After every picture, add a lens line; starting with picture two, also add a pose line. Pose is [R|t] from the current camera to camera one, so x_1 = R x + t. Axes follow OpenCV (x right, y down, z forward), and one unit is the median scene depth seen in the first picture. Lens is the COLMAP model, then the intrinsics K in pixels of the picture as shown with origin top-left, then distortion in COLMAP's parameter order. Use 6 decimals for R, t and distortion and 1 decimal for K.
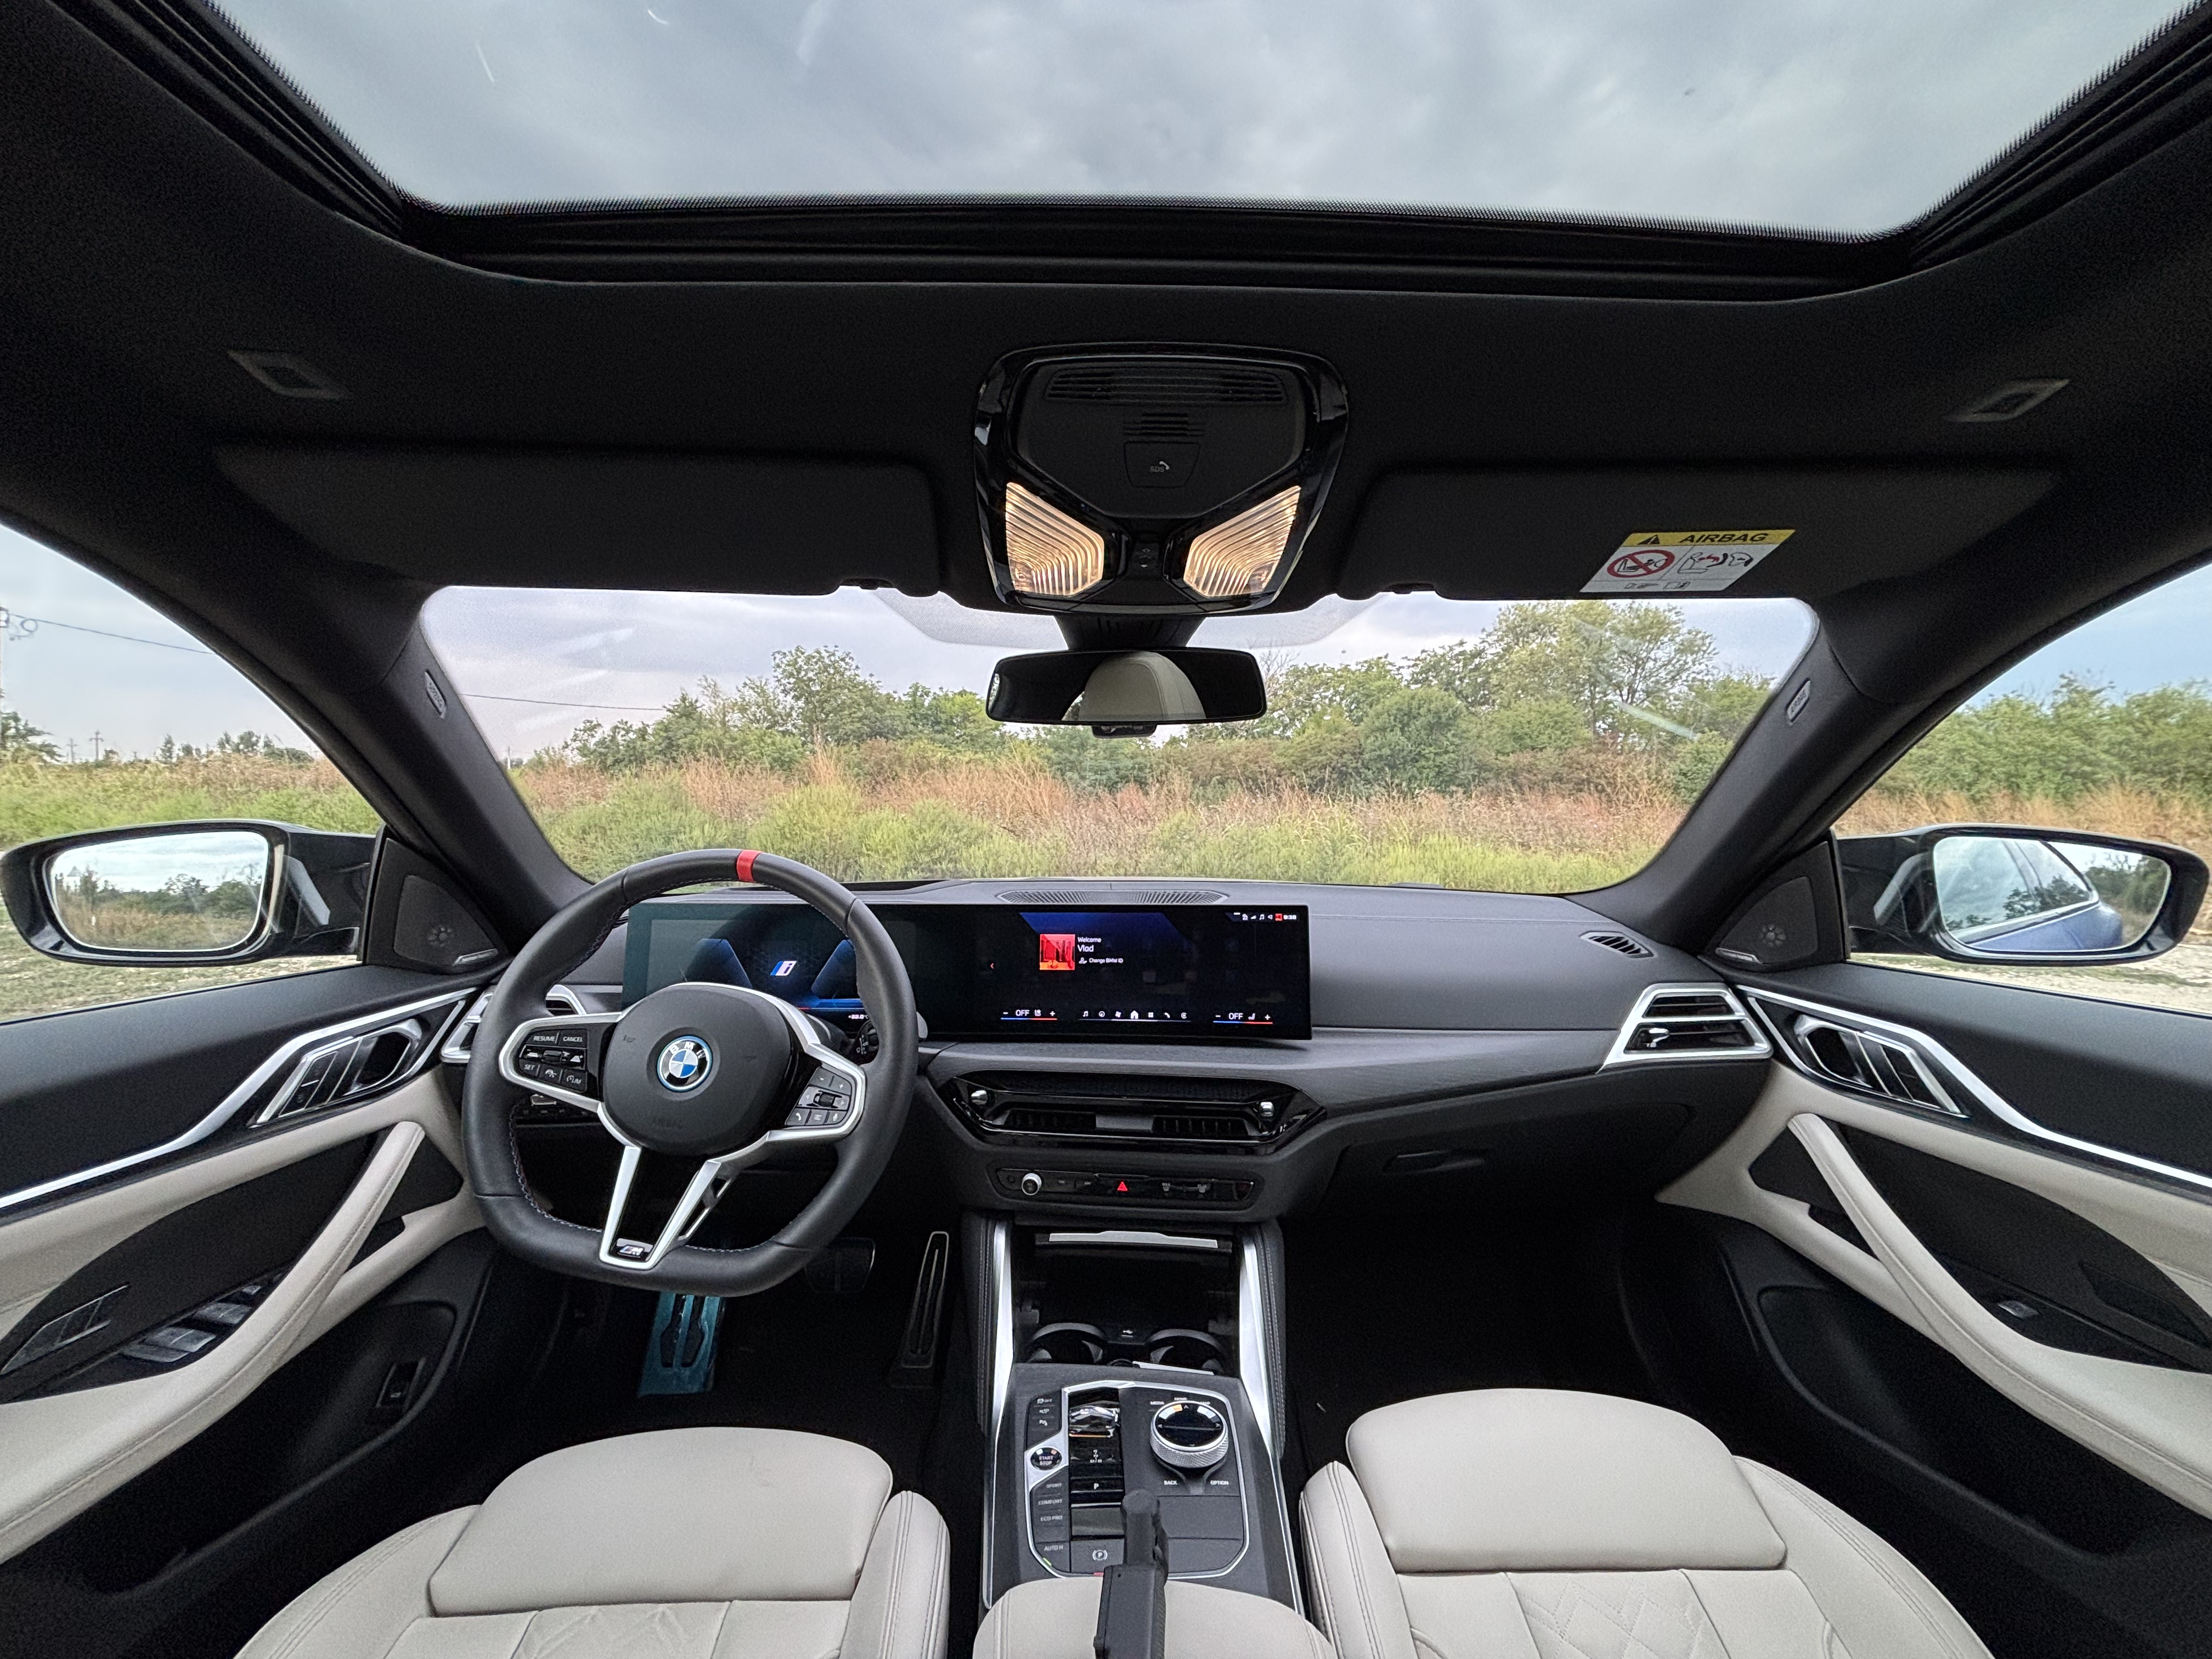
lens RADIAL K [[891.8, 0, 1098.8], [0, 891.8, 841.3], [0, 0, 1]] dist [-0.000760, 0.000254]
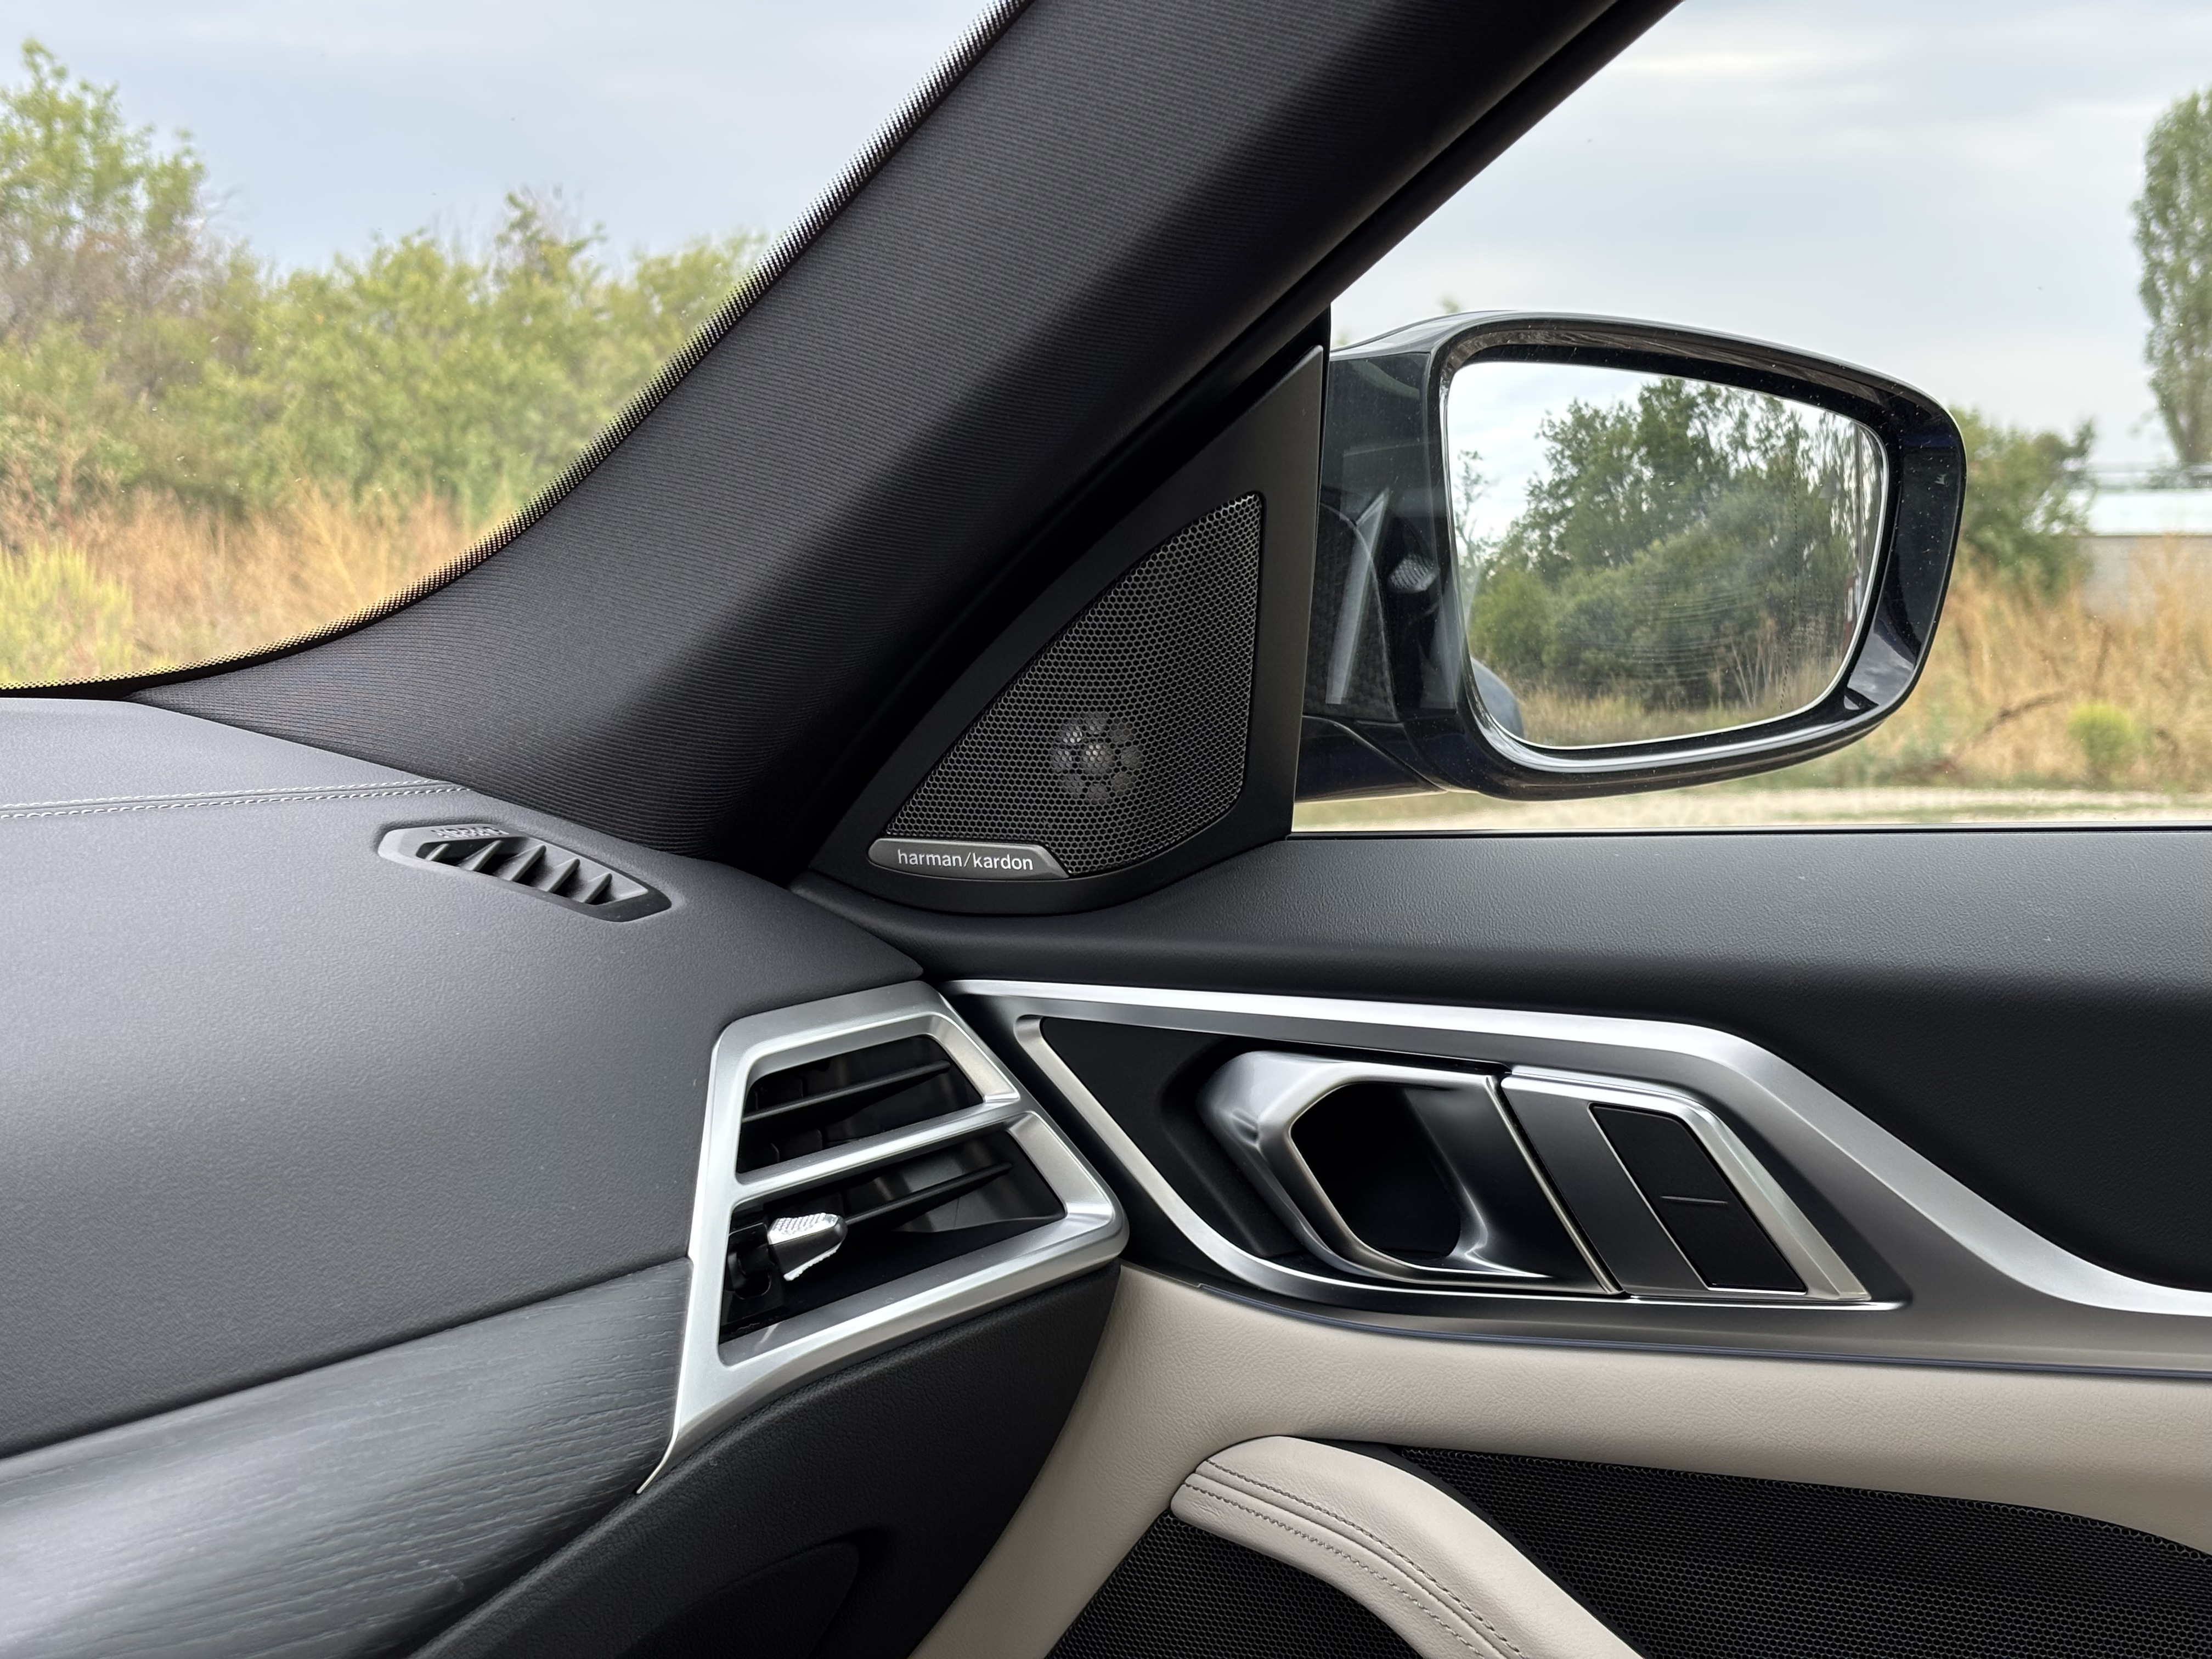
lens RADIAL K [[3288.6, 0, 1106.5], [0, 3288.6, 826.1], [0, 0, 1]] dist [-0.024534, 0.000000]
pose [[0.505908, -0.068836, 0.859837, -0.020816], [0.040465, 0.997607, 0.056057, 0.072010], [-0.861638, 0.006433, 0.507483, 0.523580]]
